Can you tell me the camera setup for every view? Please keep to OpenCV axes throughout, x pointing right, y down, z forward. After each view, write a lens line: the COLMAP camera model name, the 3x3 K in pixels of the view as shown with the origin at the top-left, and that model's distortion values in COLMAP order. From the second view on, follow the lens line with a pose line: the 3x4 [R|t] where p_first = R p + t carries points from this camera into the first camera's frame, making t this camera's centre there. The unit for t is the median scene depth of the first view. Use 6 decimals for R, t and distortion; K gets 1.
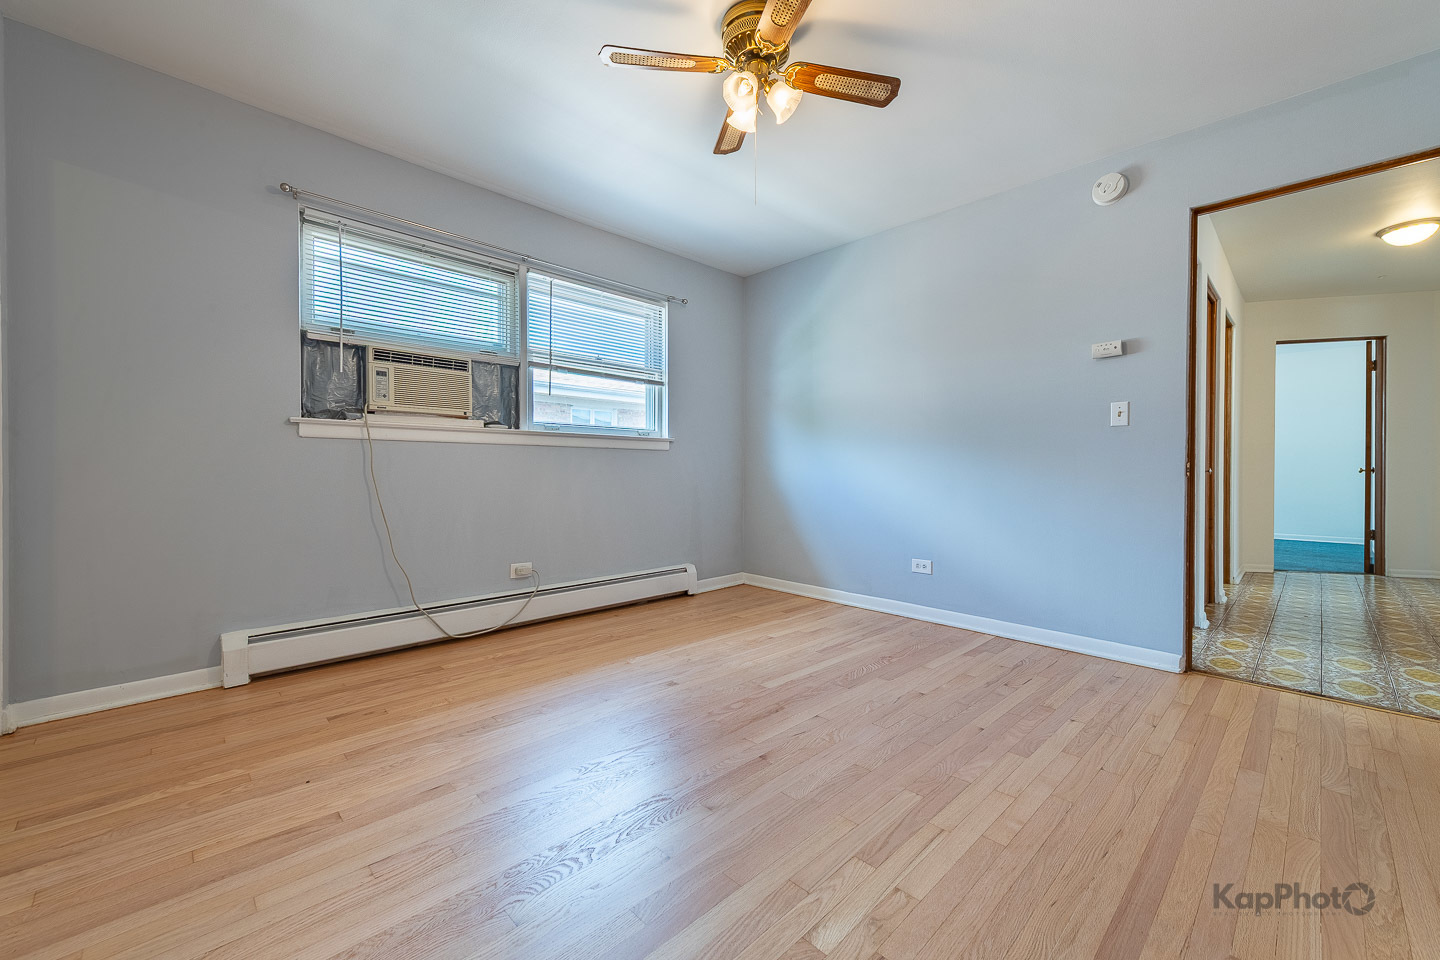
lens RADIAL K [[568.6, 0, 716.7], [0, 568.6, 475.8], [0, 0, 1]] dist [0.015039, -0.006316]
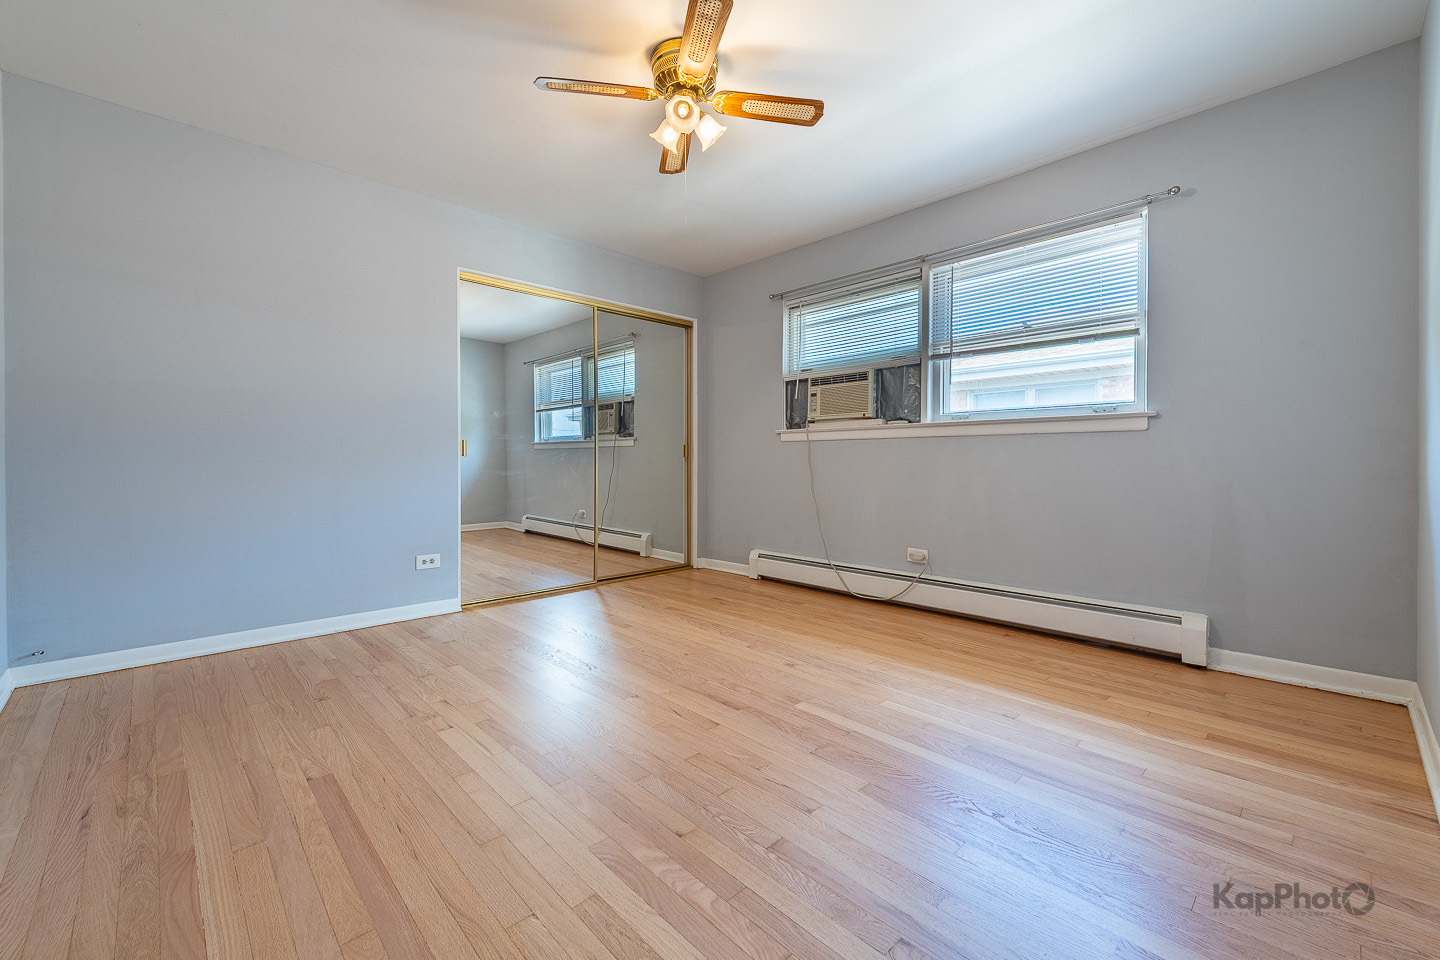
lens RADIAL K [[587.1, 0, 763.5], [0, 587.1, 467.2], [0, 0, 1]] dist [0.013628, -0.000361]
pose [[0.037370, 0.006403, -0.999281, 0.903393], [-0.007352, 0.999954, 0.006133, -0.003994], [0.999274, 0.007118, 0.037416, 0.822773]]
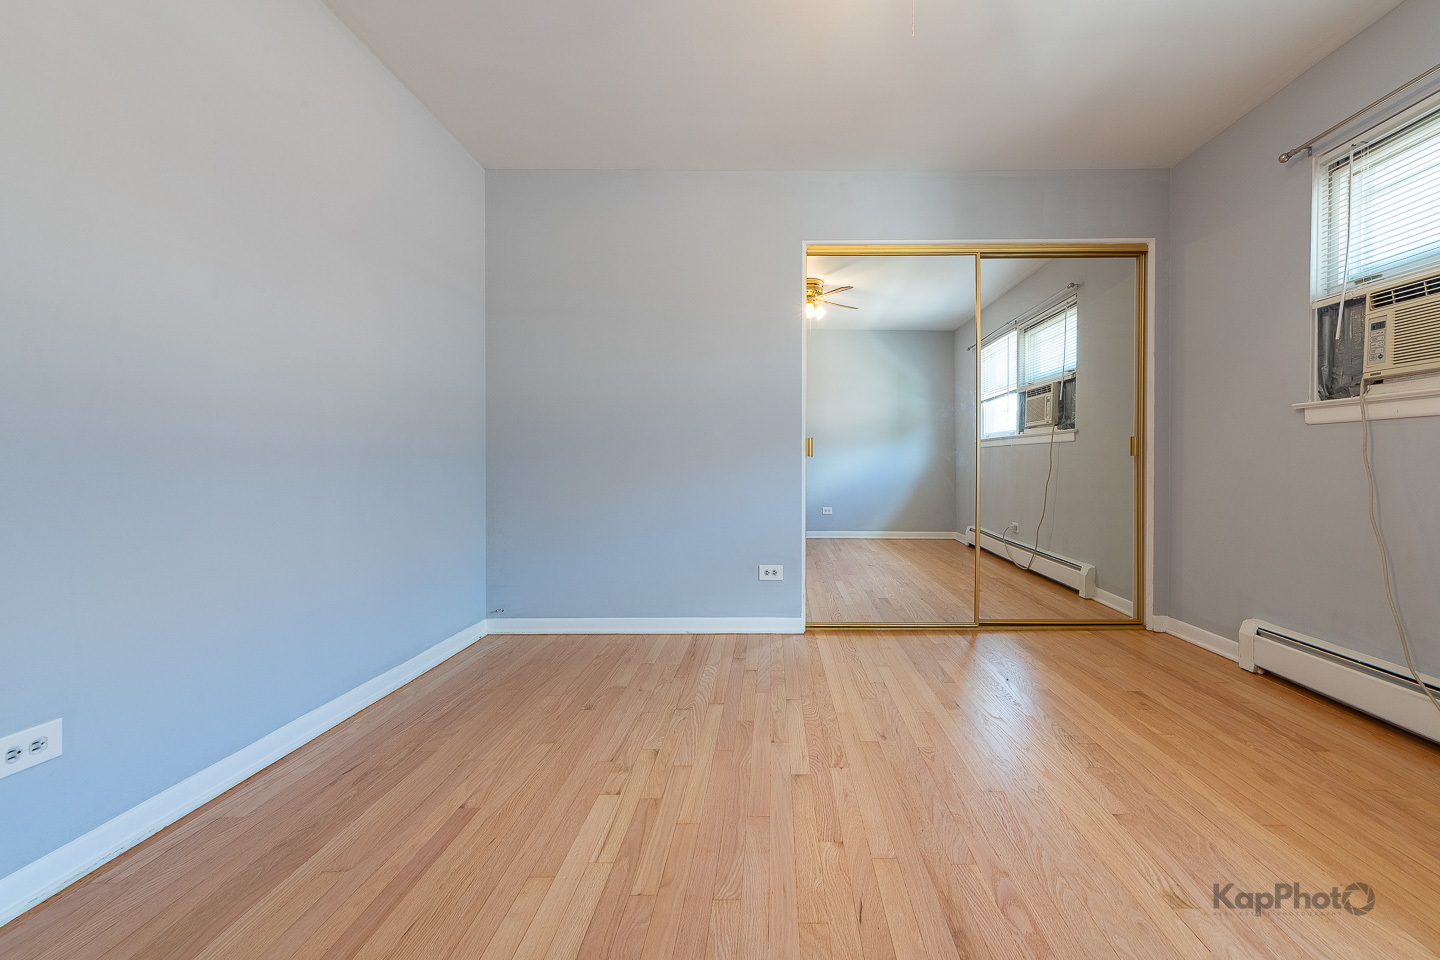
lens RADIAL K [[634.0, 0, 796.1], [0, 634.0, 465.8], [0, 0, 1]] dist [0.024334, -0.010466]
pose [[-0.687041, 0.000061, -0.726619, 0.490559], [-0.007407, 0.999947, 0.007088, -0.005719], [0.726581, 0.010252, -0.687004, 1.030227]]
